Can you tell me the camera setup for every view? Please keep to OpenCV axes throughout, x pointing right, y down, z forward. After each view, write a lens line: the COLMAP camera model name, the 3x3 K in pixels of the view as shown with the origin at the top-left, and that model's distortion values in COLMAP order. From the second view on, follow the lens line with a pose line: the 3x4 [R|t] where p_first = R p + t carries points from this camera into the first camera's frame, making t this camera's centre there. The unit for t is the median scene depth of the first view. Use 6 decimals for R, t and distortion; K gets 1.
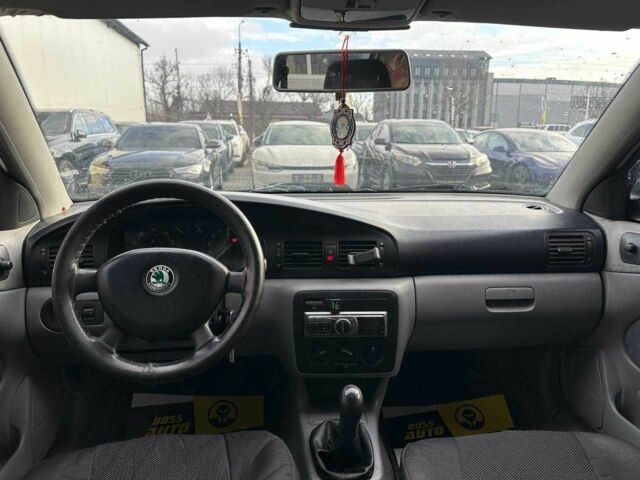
lens RADIAL K [[452.9, 0, 331.7], [0, 452.9, 227.4], [0, 0, 1]] dist [0.110190, -0.160778]
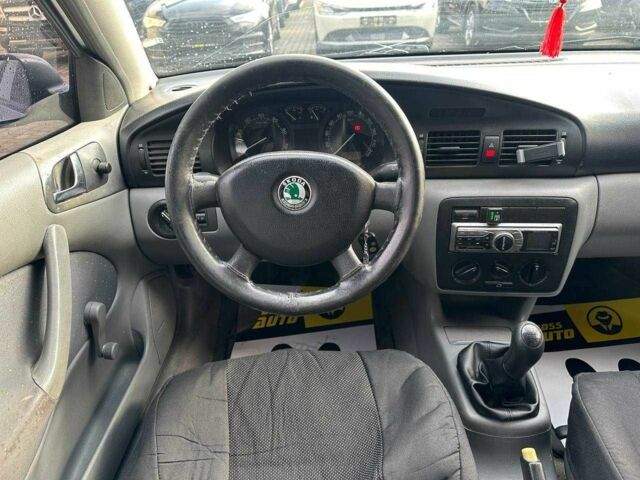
lens RADIAL K [[461.8, 0, 320.2], [0, 461.8, 230.6], [0, 0, 1]] dist [0.060236, -0.107125]
pose [[0.990170, 0.025331, -0.137559, -0.177226], [0.019037, 0.949906, 0.311954, -0.058874], [0.138570, -0.311507, 0.940086, 0.197098]]
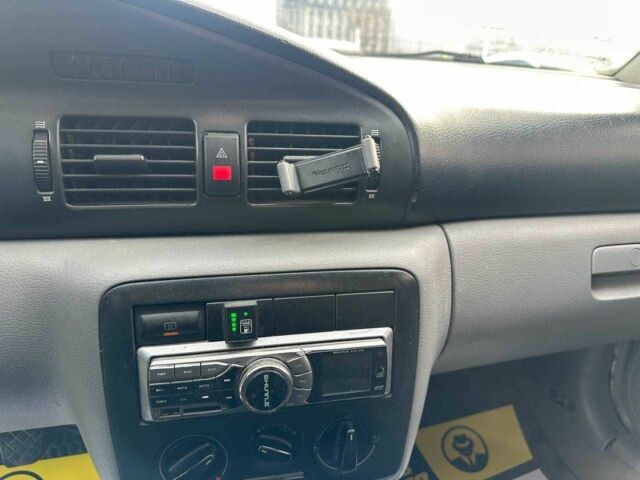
lens RADIAL K [[461.8, 0, 320.2], [0, 461.8, 230.6], [0, 0, 1]] dist [0.060236, -0.107125]
pose [[0.982240, -0.020234, 0.186534, 0.003547], [-0.004483, 0.991353, 0.131143, 0.066070], [-0.187574, -0.129650, 0.973656, 0.679762]]
